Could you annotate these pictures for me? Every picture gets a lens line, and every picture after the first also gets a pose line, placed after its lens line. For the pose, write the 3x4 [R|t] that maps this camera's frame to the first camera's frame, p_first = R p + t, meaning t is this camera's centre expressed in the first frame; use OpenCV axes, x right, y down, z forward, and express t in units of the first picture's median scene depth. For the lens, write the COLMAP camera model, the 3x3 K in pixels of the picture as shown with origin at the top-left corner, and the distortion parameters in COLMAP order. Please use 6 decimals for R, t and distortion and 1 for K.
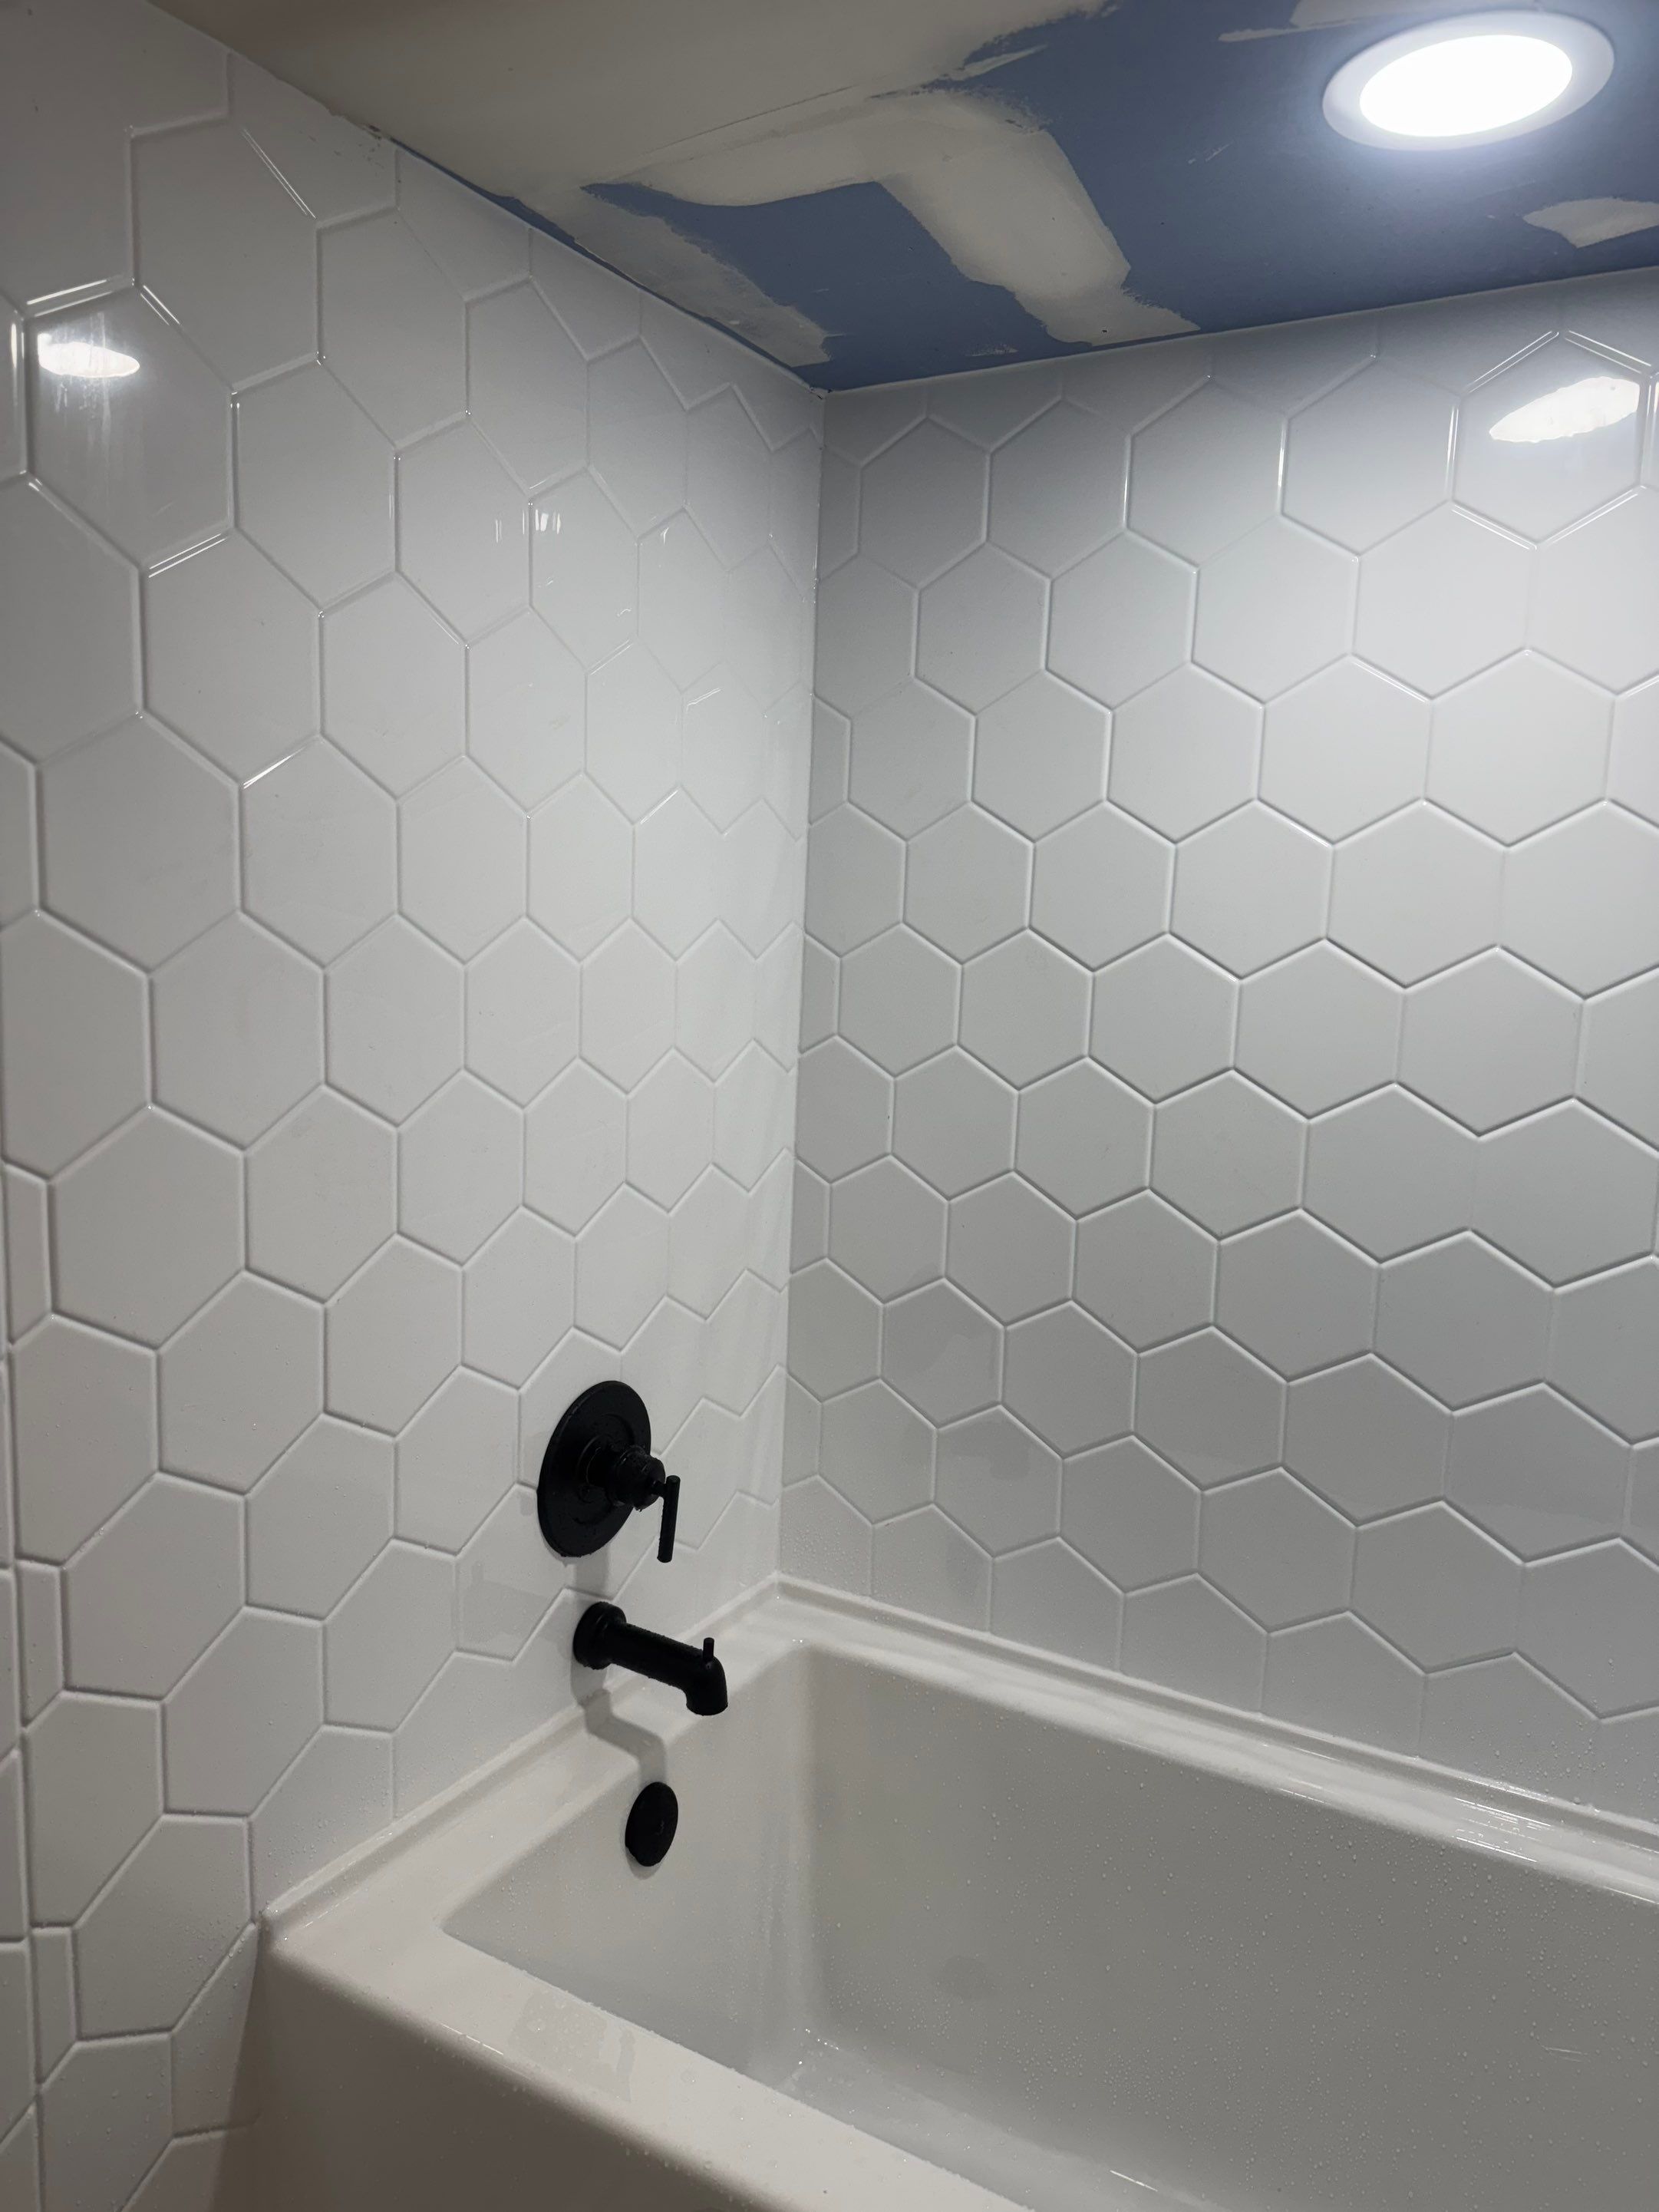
lens RADIAL K [[1582.2, 0, 826.7], [0, 1582.2, 1107.7], [0, 0, 1]] dist [0.055647, -0.004329]
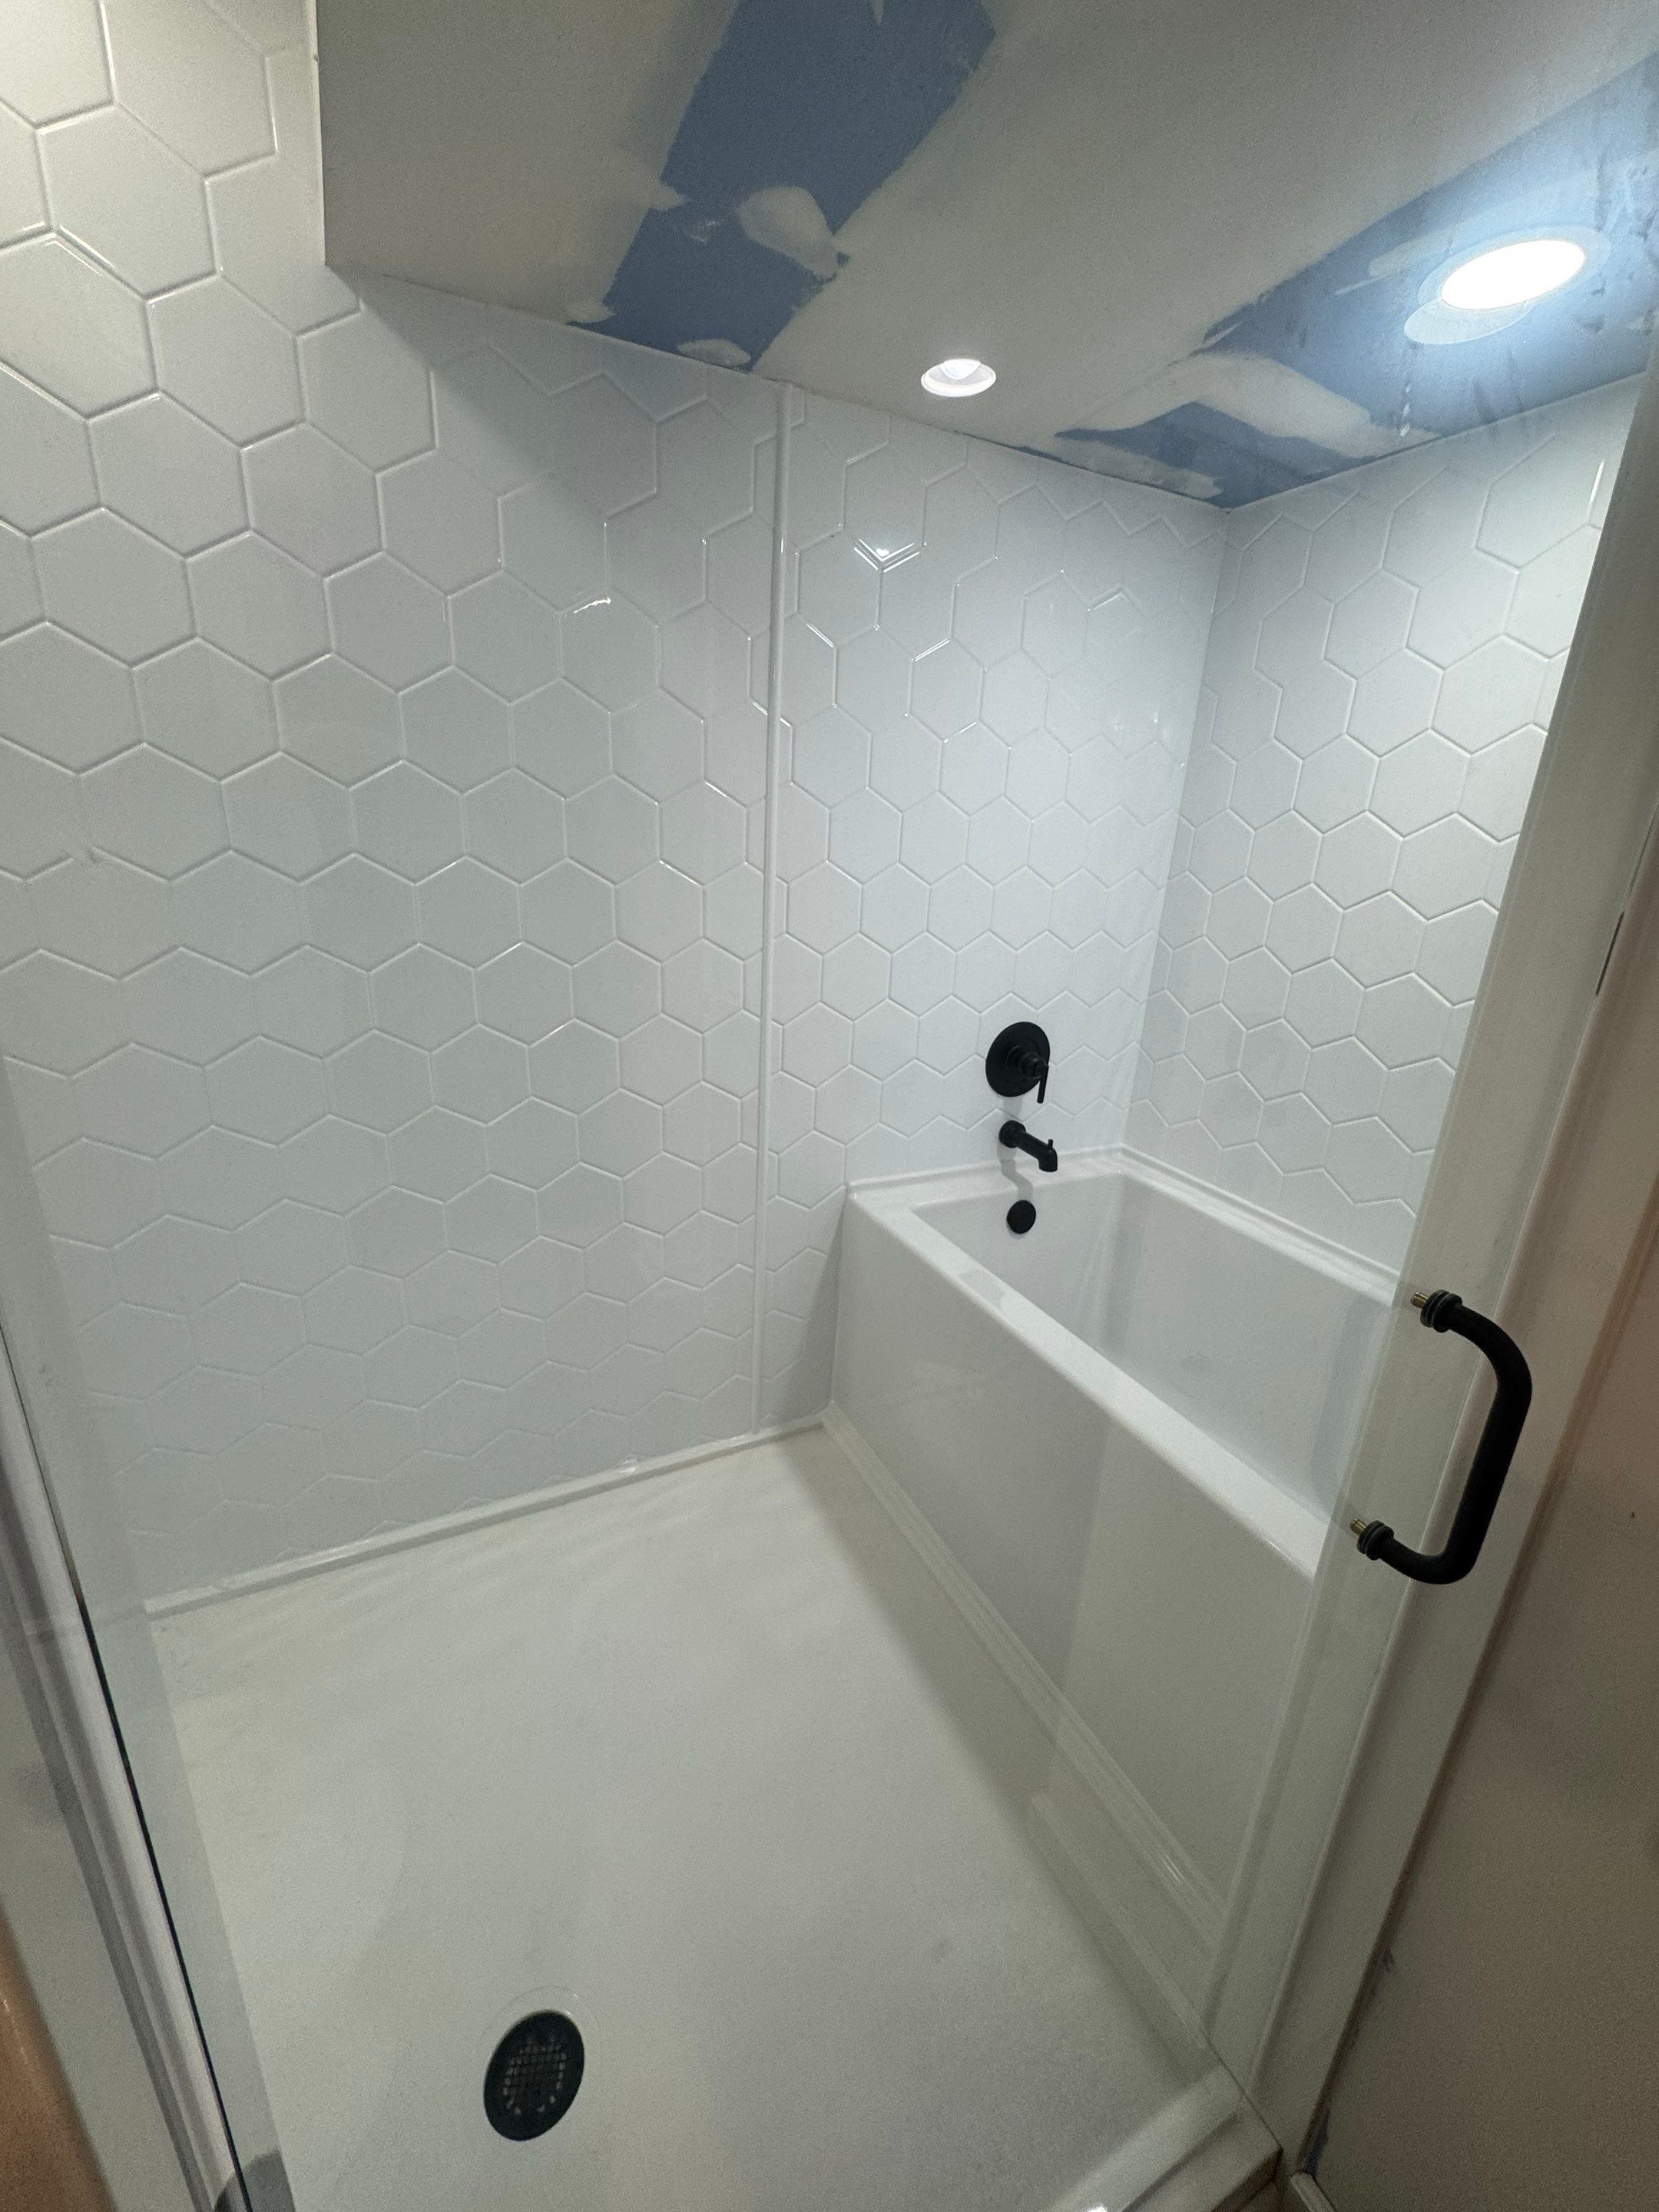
lens RADIAL K [[875.7, 0, 825.8], [0, 875.7, 1098.9], [0, 0, 1]] dist [-0.008053, 0.001136]
pose [[0.834672, 0.176119, -0.521828, 0.278904], [-0.094609, 0.979258, 0.179175, 0.088011], [0.542560, -0.100183, 0.834022, -0.169806]]
